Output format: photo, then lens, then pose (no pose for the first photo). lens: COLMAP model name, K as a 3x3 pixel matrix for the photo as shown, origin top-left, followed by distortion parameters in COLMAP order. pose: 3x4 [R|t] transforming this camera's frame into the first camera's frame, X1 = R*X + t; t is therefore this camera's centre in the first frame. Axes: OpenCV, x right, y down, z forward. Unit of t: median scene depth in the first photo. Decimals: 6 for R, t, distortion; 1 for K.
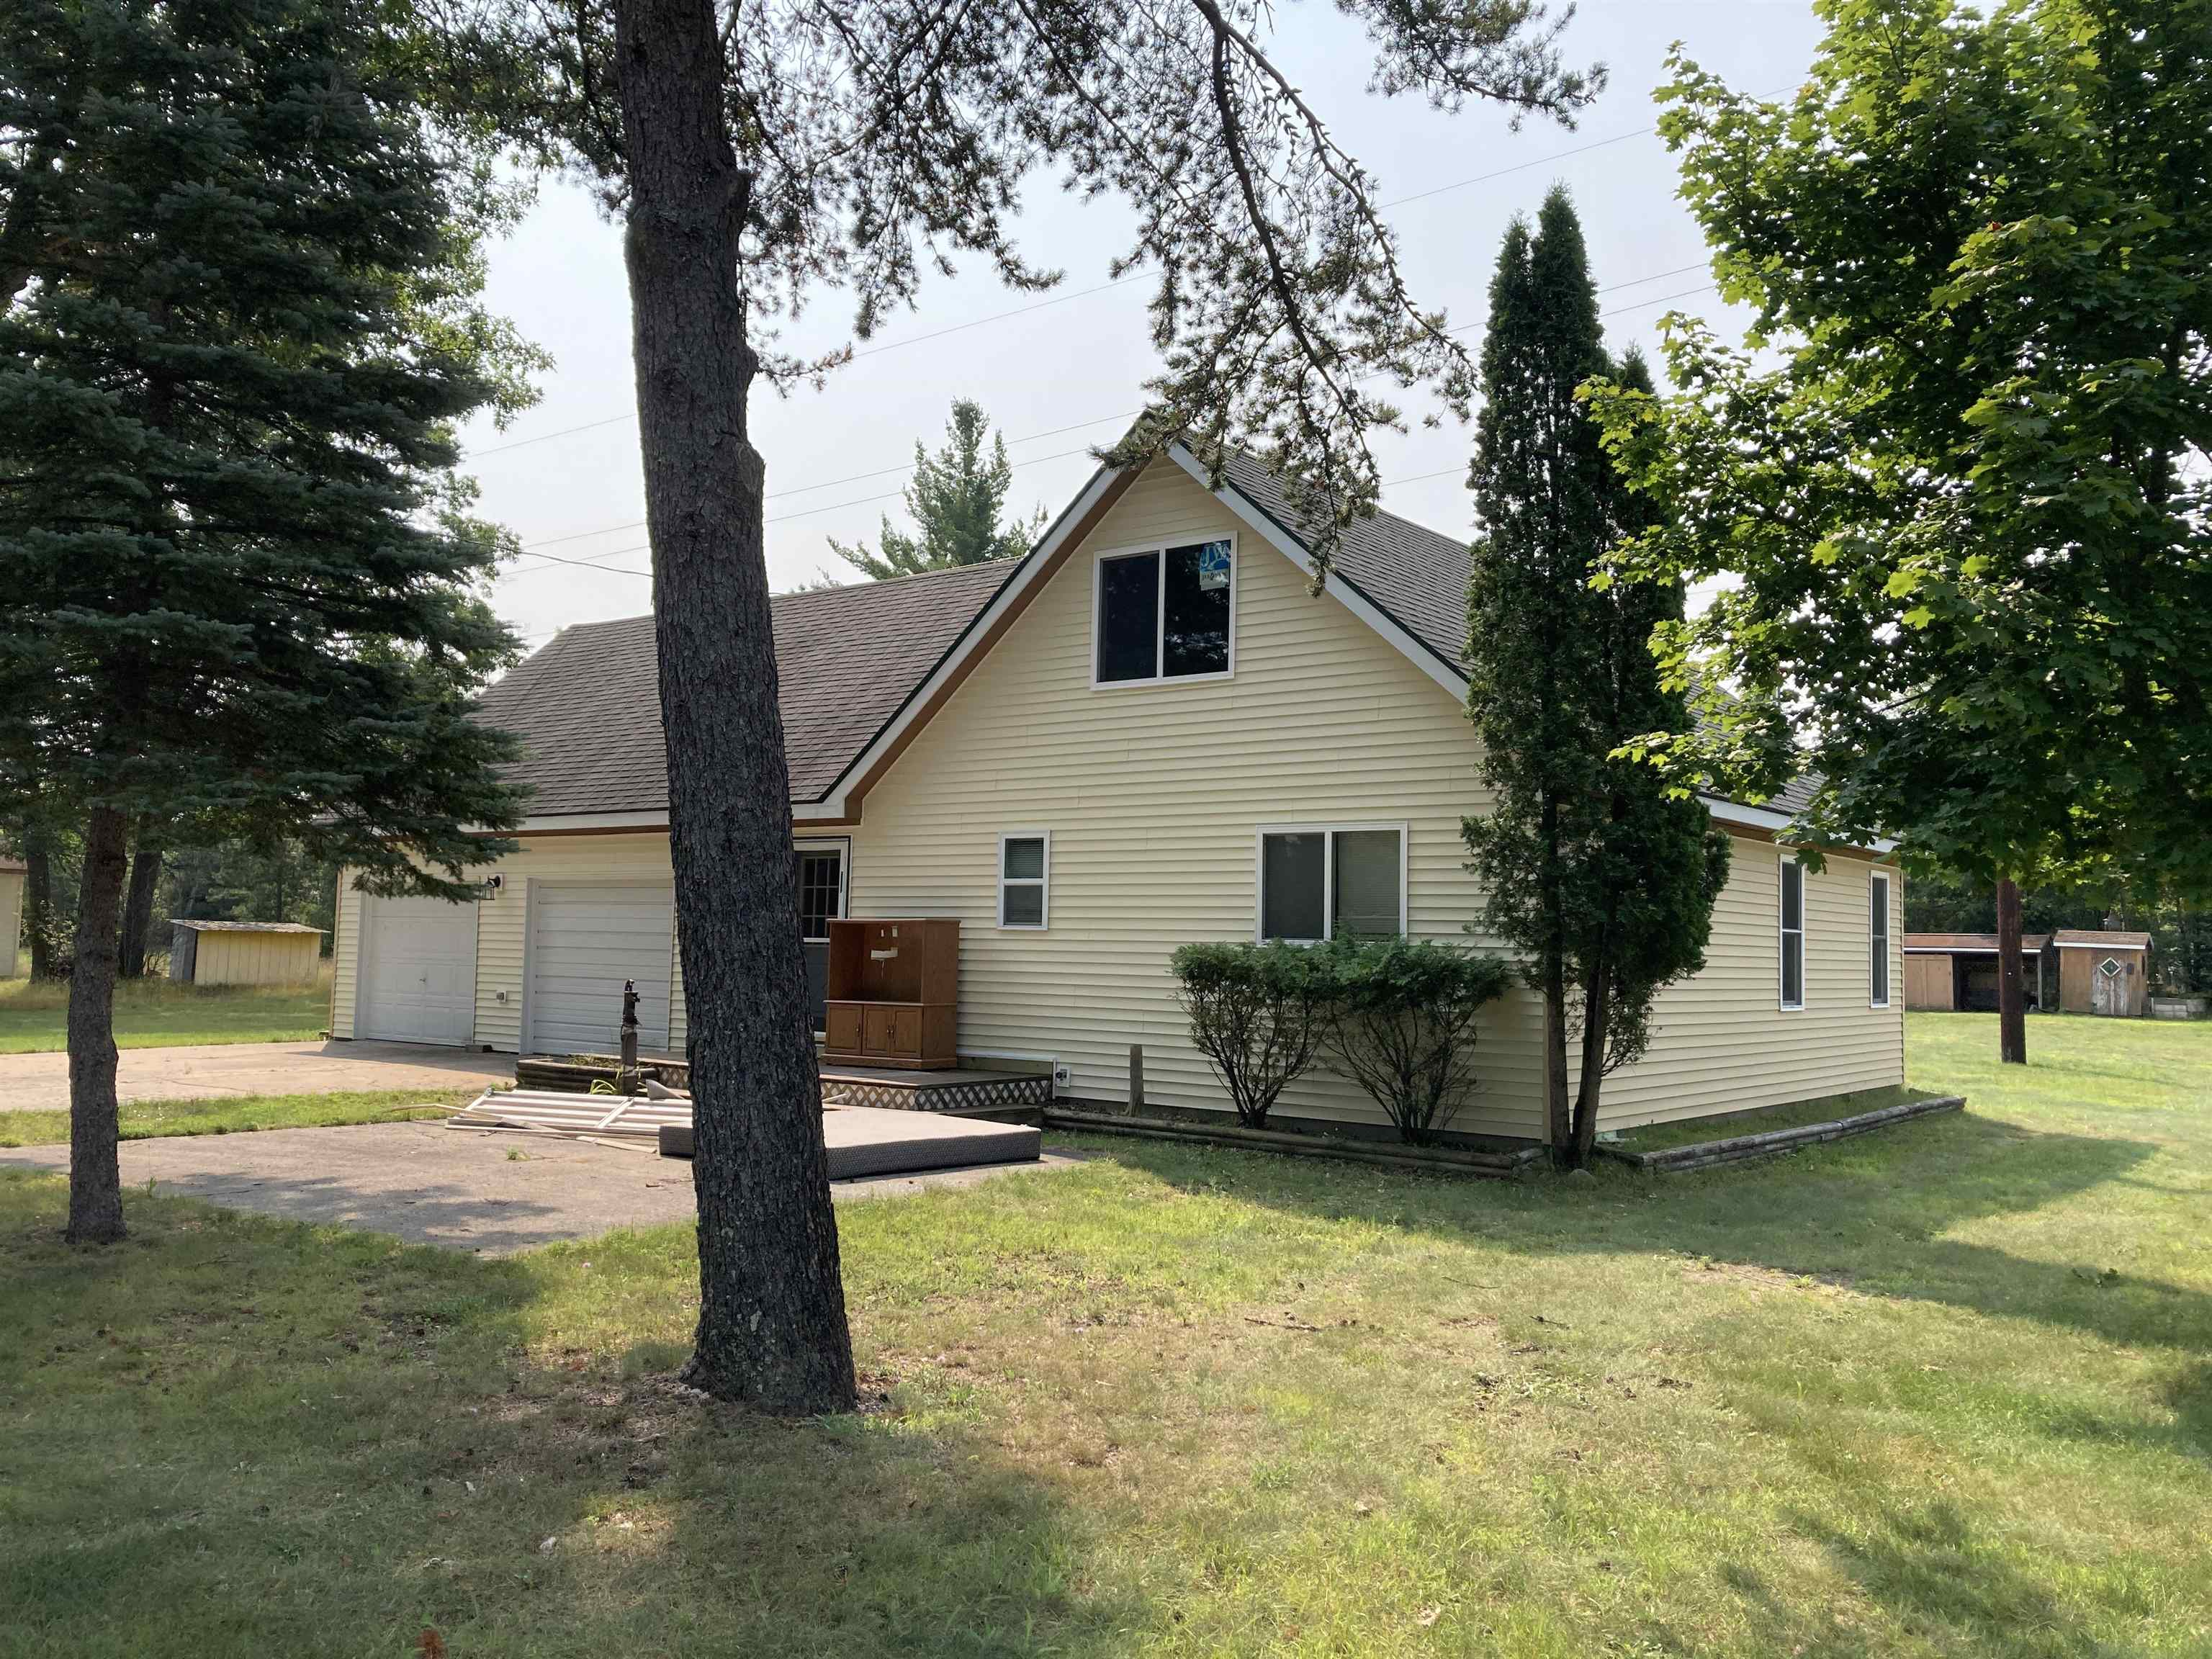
lens RADIAL K [[1792.7, 0, 1104.0], [0, 1792.7, 828.8], [0, 0, 1]] dist [0.022145, -0.007854]
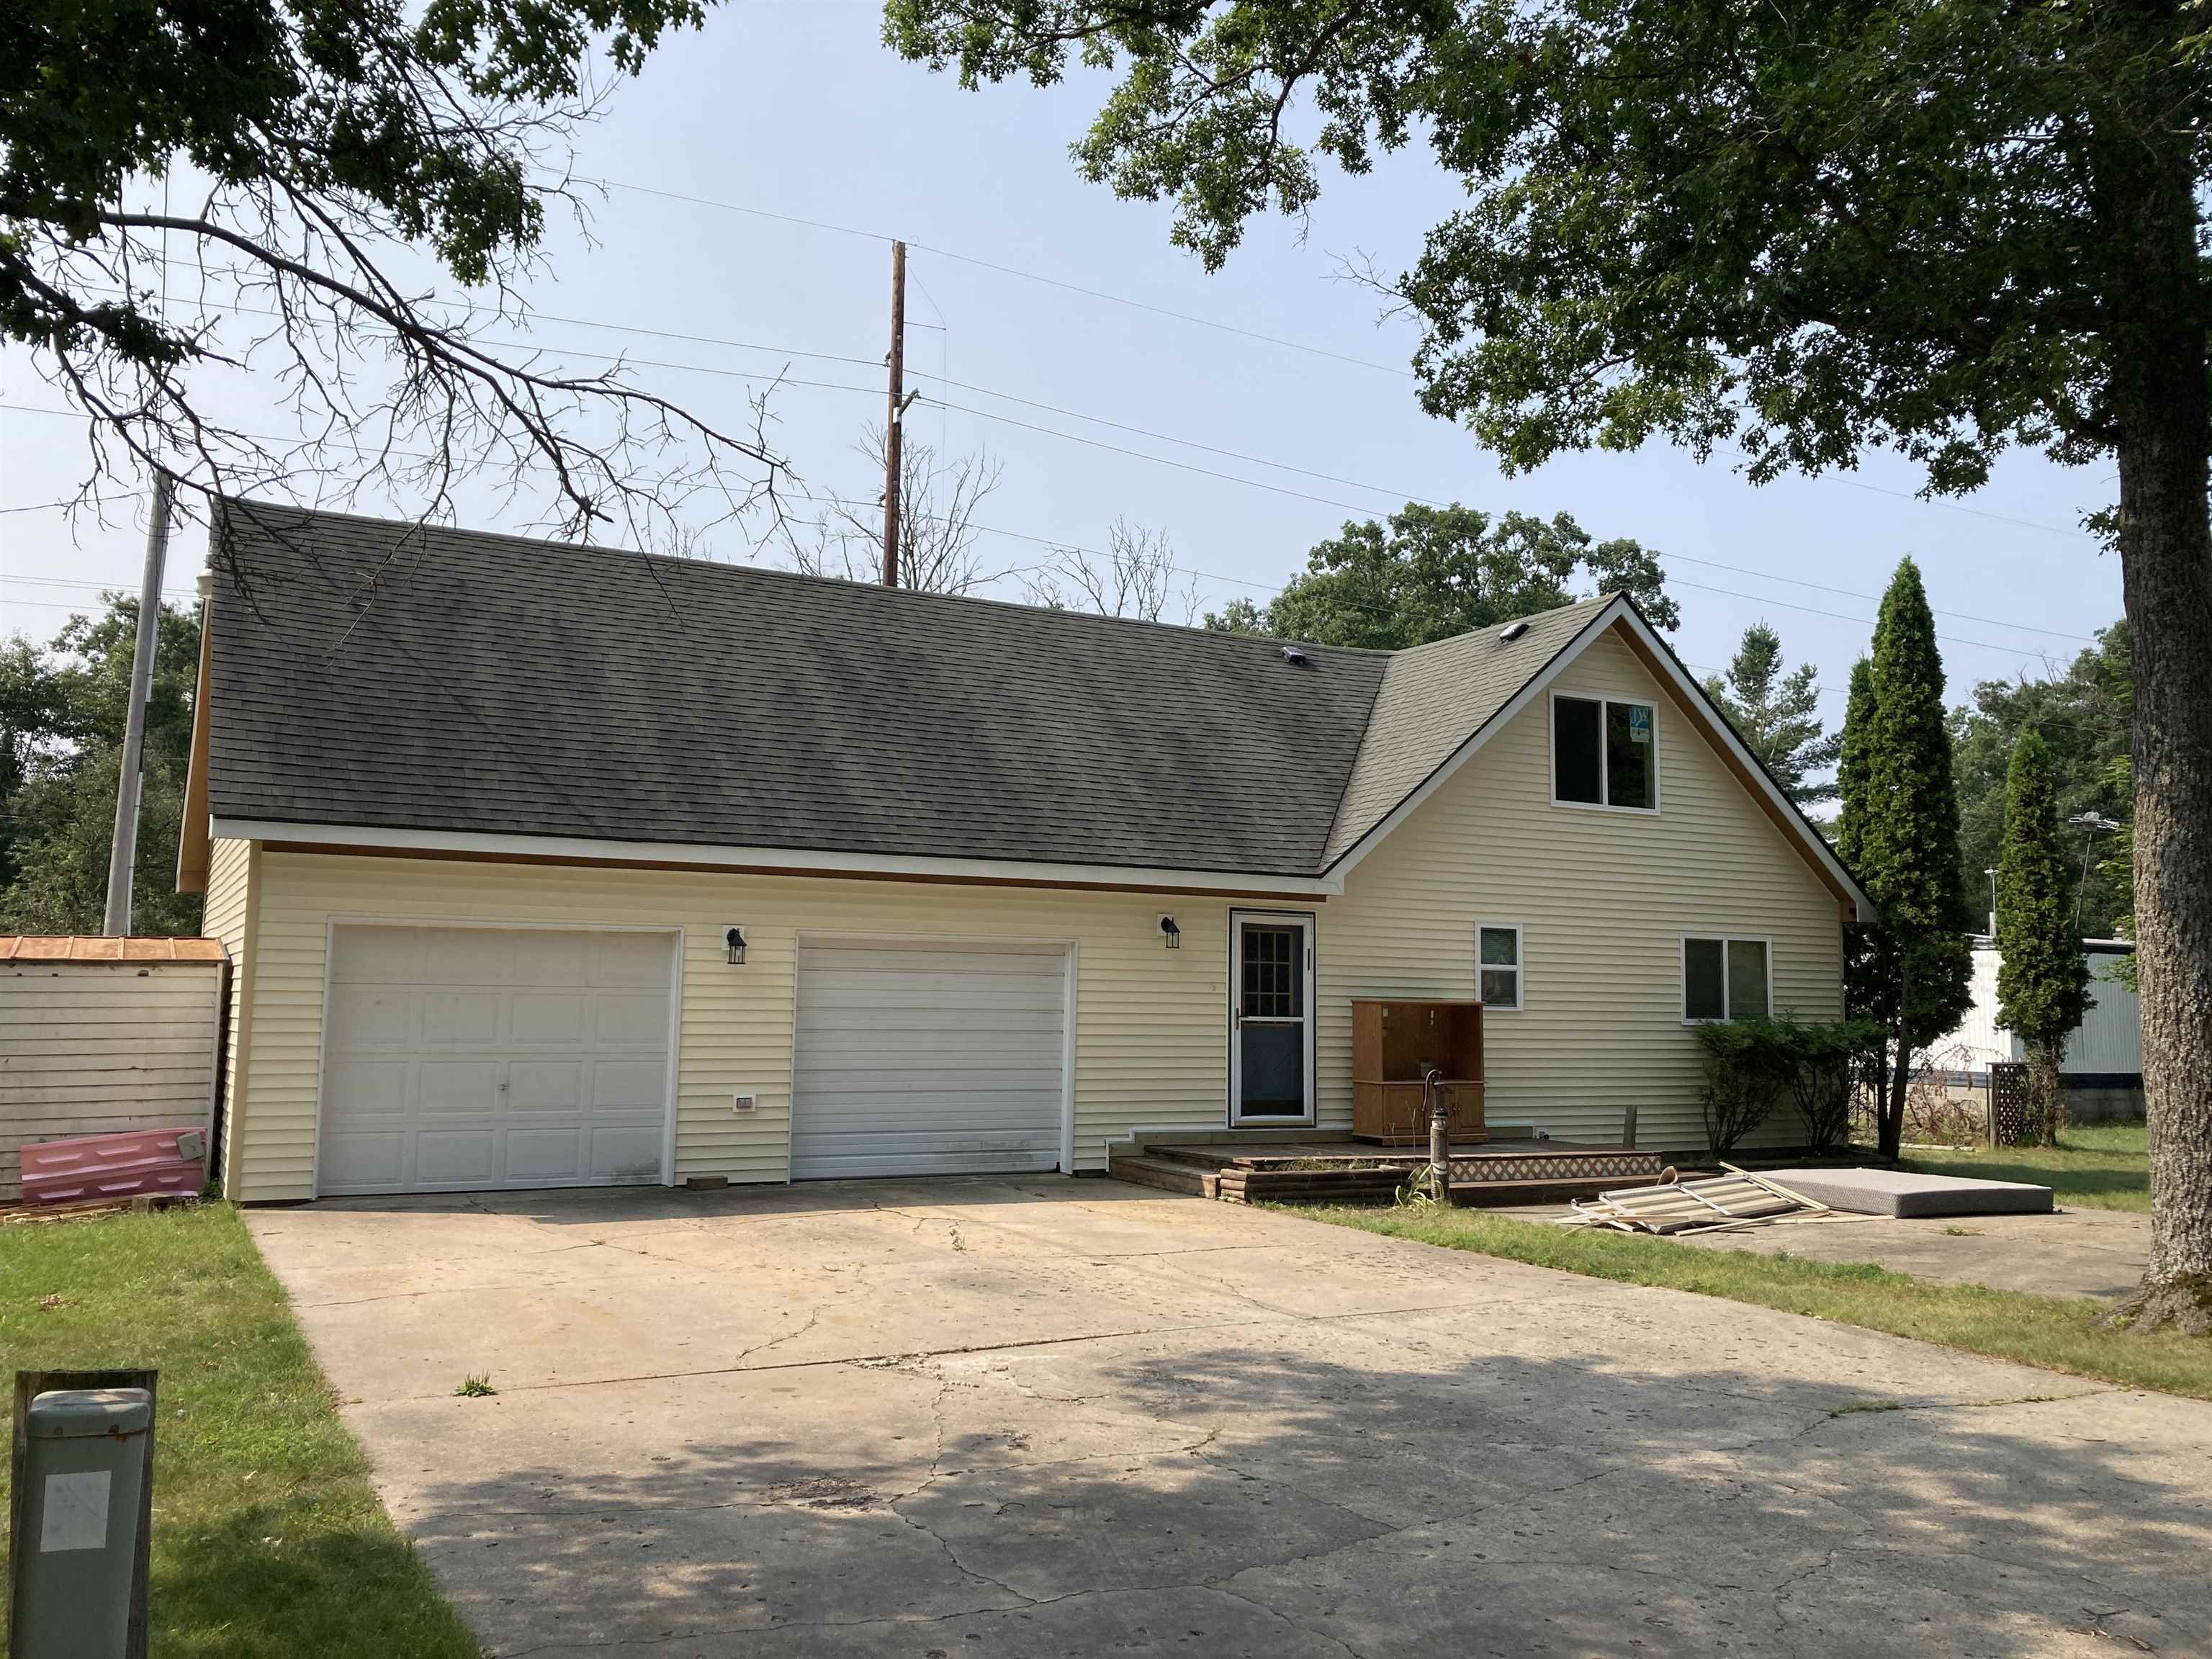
lens RADIAL K [[1792.7, 0, 1114.6], [0, 1792.7, 830.7], [0, 0, 1]] dist [0.022145, -0.007854]
pose [[0.411594, 0.074290, 0.908334, -1.167849], [-0.070010, 0.996304, -0.049761, 0.017121], [-0.908674, -0.043111, 0.415274, 0.757074]]
